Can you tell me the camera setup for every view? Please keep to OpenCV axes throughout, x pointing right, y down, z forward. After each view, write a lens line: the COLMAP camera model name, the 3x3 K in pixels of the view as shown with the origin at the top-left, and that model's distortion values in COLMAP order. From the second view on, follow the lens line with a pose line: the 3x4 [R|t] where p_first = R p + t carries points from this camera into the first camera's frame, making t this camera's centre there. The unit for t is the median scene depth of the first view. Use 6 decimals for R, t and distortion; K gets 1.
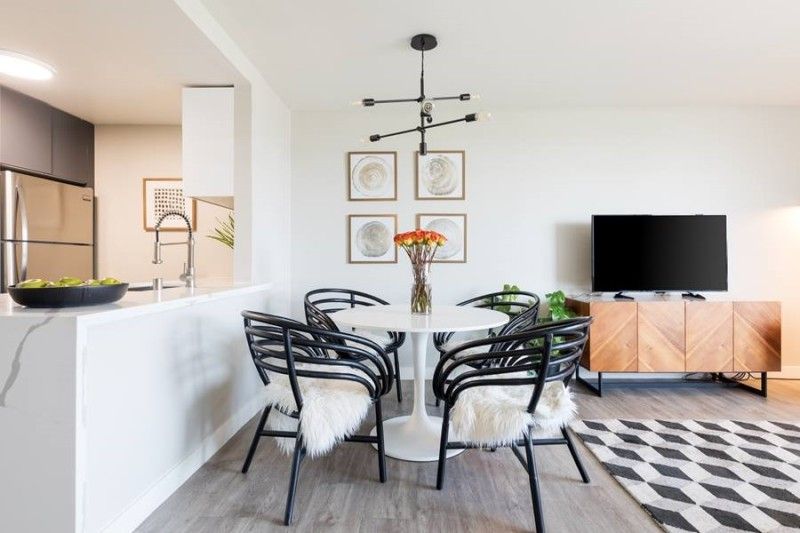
lens RADIAL K [[412.7, 0, 400.0], [0, 412.7, 266.5], [0, 0, 1]] dist [-0.000634, 0.000158]
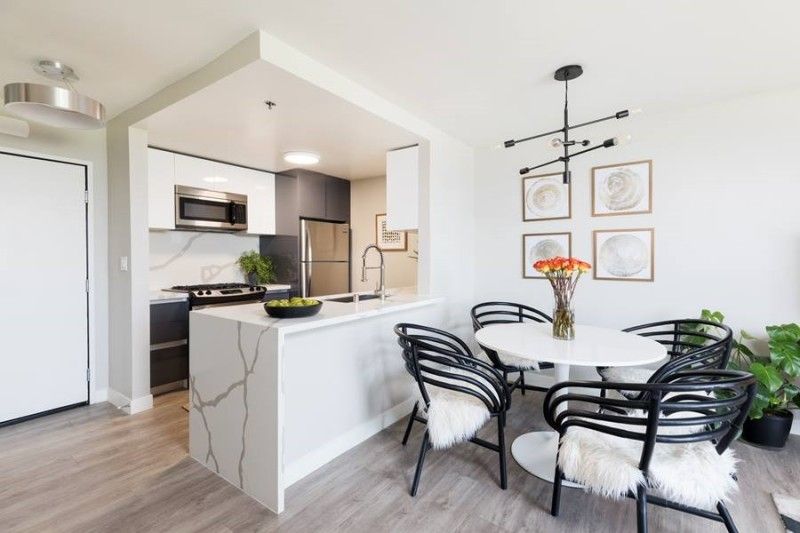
lens RADIAL K [[360.1, 0, 396.8], [0, 360.1, 265.1], [0, 0, 1]] dist [0.003667, 0.000949]
pose [[0.826573, 0.005984, -0.562797, 0.171668], [-0.005120, 0.999982, 0.003113, -0.055061], [0.562806, 0.000308, 0.826589, 0.018438]]
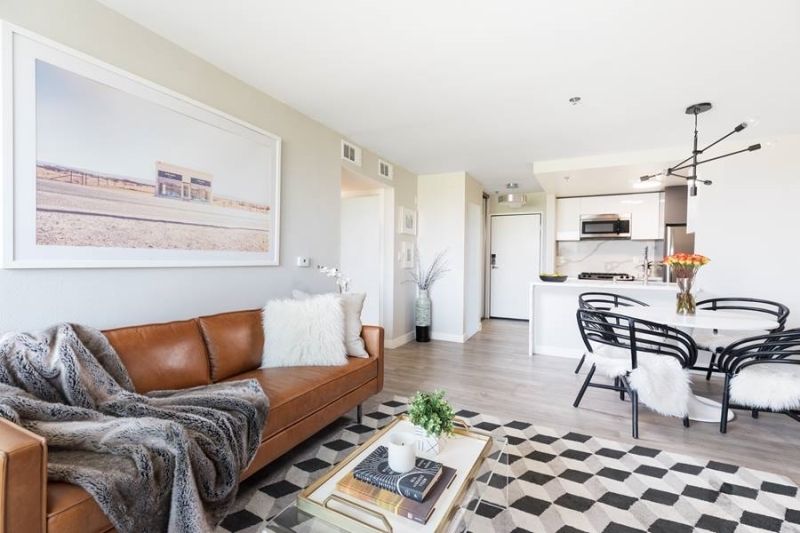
lens RADIAL K [[328.1, 0, 400.0], [0, 328.1, 266.5], [0, 0, 1]] dist [-0.064681, -0.000147]
pose [[-0.433237, 0.016447, -0.901130, 1.063731], [-0.023609, 0.999283, 0.029590, -0.040305], [0.900971, 0.034094, -0.432538, 0.456332]]
